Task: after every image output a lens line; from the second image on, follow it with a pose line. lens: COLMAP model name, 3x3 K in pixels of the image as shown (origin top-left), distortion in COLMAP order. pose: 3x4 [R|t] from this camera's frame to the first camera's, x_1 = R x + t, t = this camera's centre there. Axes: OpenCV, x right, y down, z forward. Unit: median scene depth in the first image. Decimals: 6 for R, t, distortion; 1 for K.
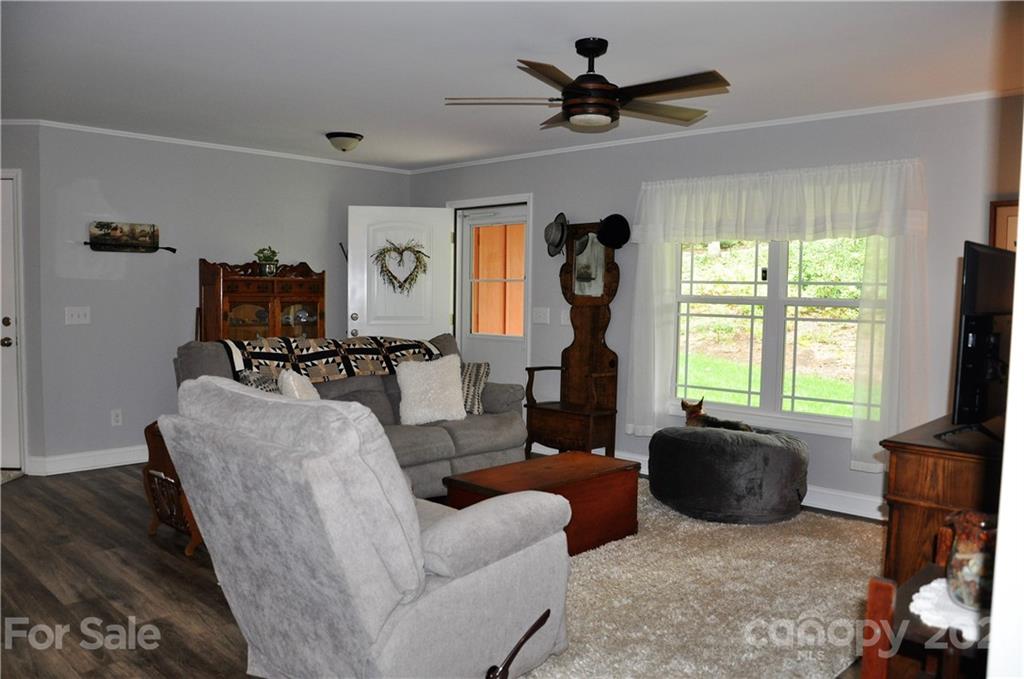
lens RADIAL K [[801.5, 0, 483.1], [0, 801.5, 340.3], [0, 0, 1]] dist [-0.029837, 0.001108]
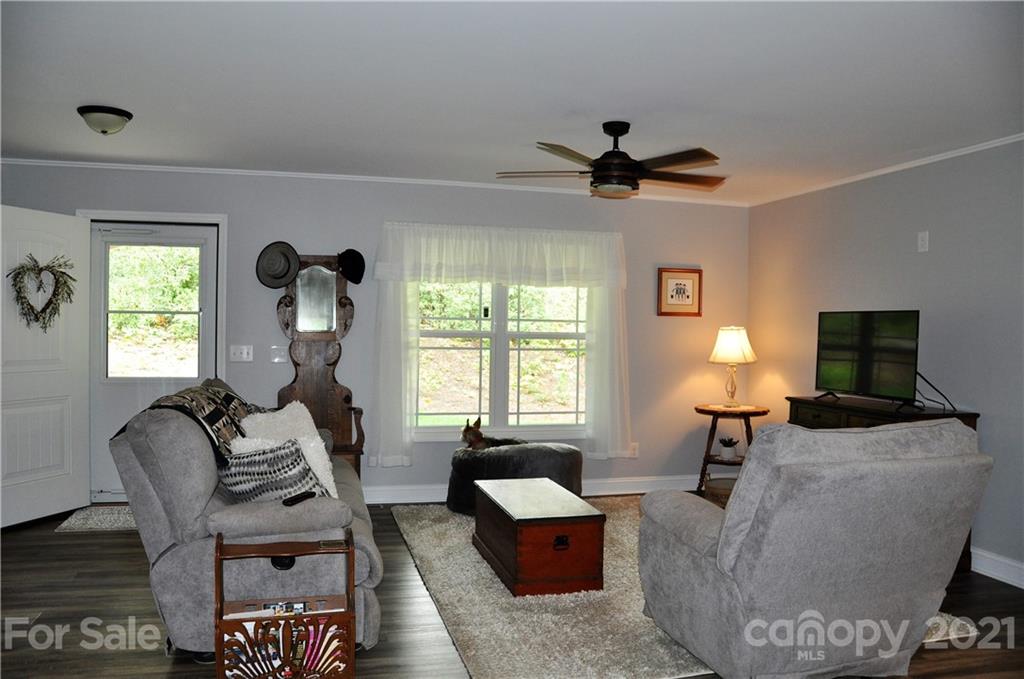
lens RADIAL K [[798.5, 0, 512.0], [0, 798.5, 339.5], [0, 0, 1]] dist [-0.110177, 0.005345]
pose [[0.511748, -0.019138, 0.858922, -0.642994], [0.043547, 0.999045, -0.003686, -0.036015], [-0.858031, 0.039290, 0.512093, 0.364825]]
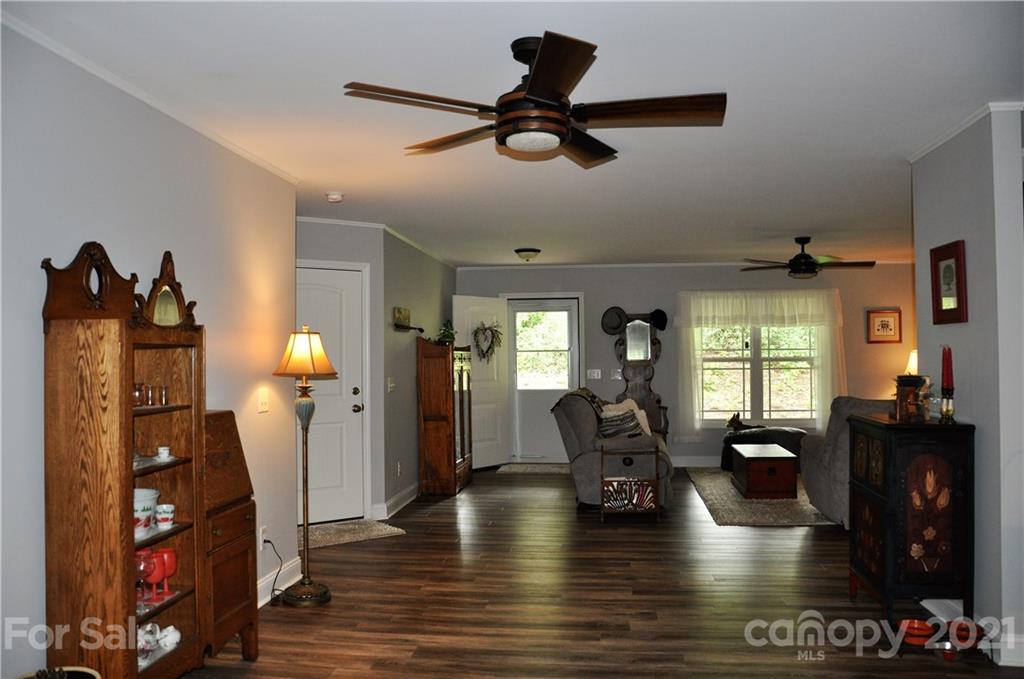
lens RADIAL K [[798.5, 0, 512.0], [0, 798.5, 339.5], [0, 0, 1]] dist [-0.110177, 0.005345]
pose [[0.800780, -0.010413, 0.598868, -1.148145], [0.057316, 0.996593, -0.059312, -0.019013], [-0.596210, 0.081820, 0.798648, -0.115118]]
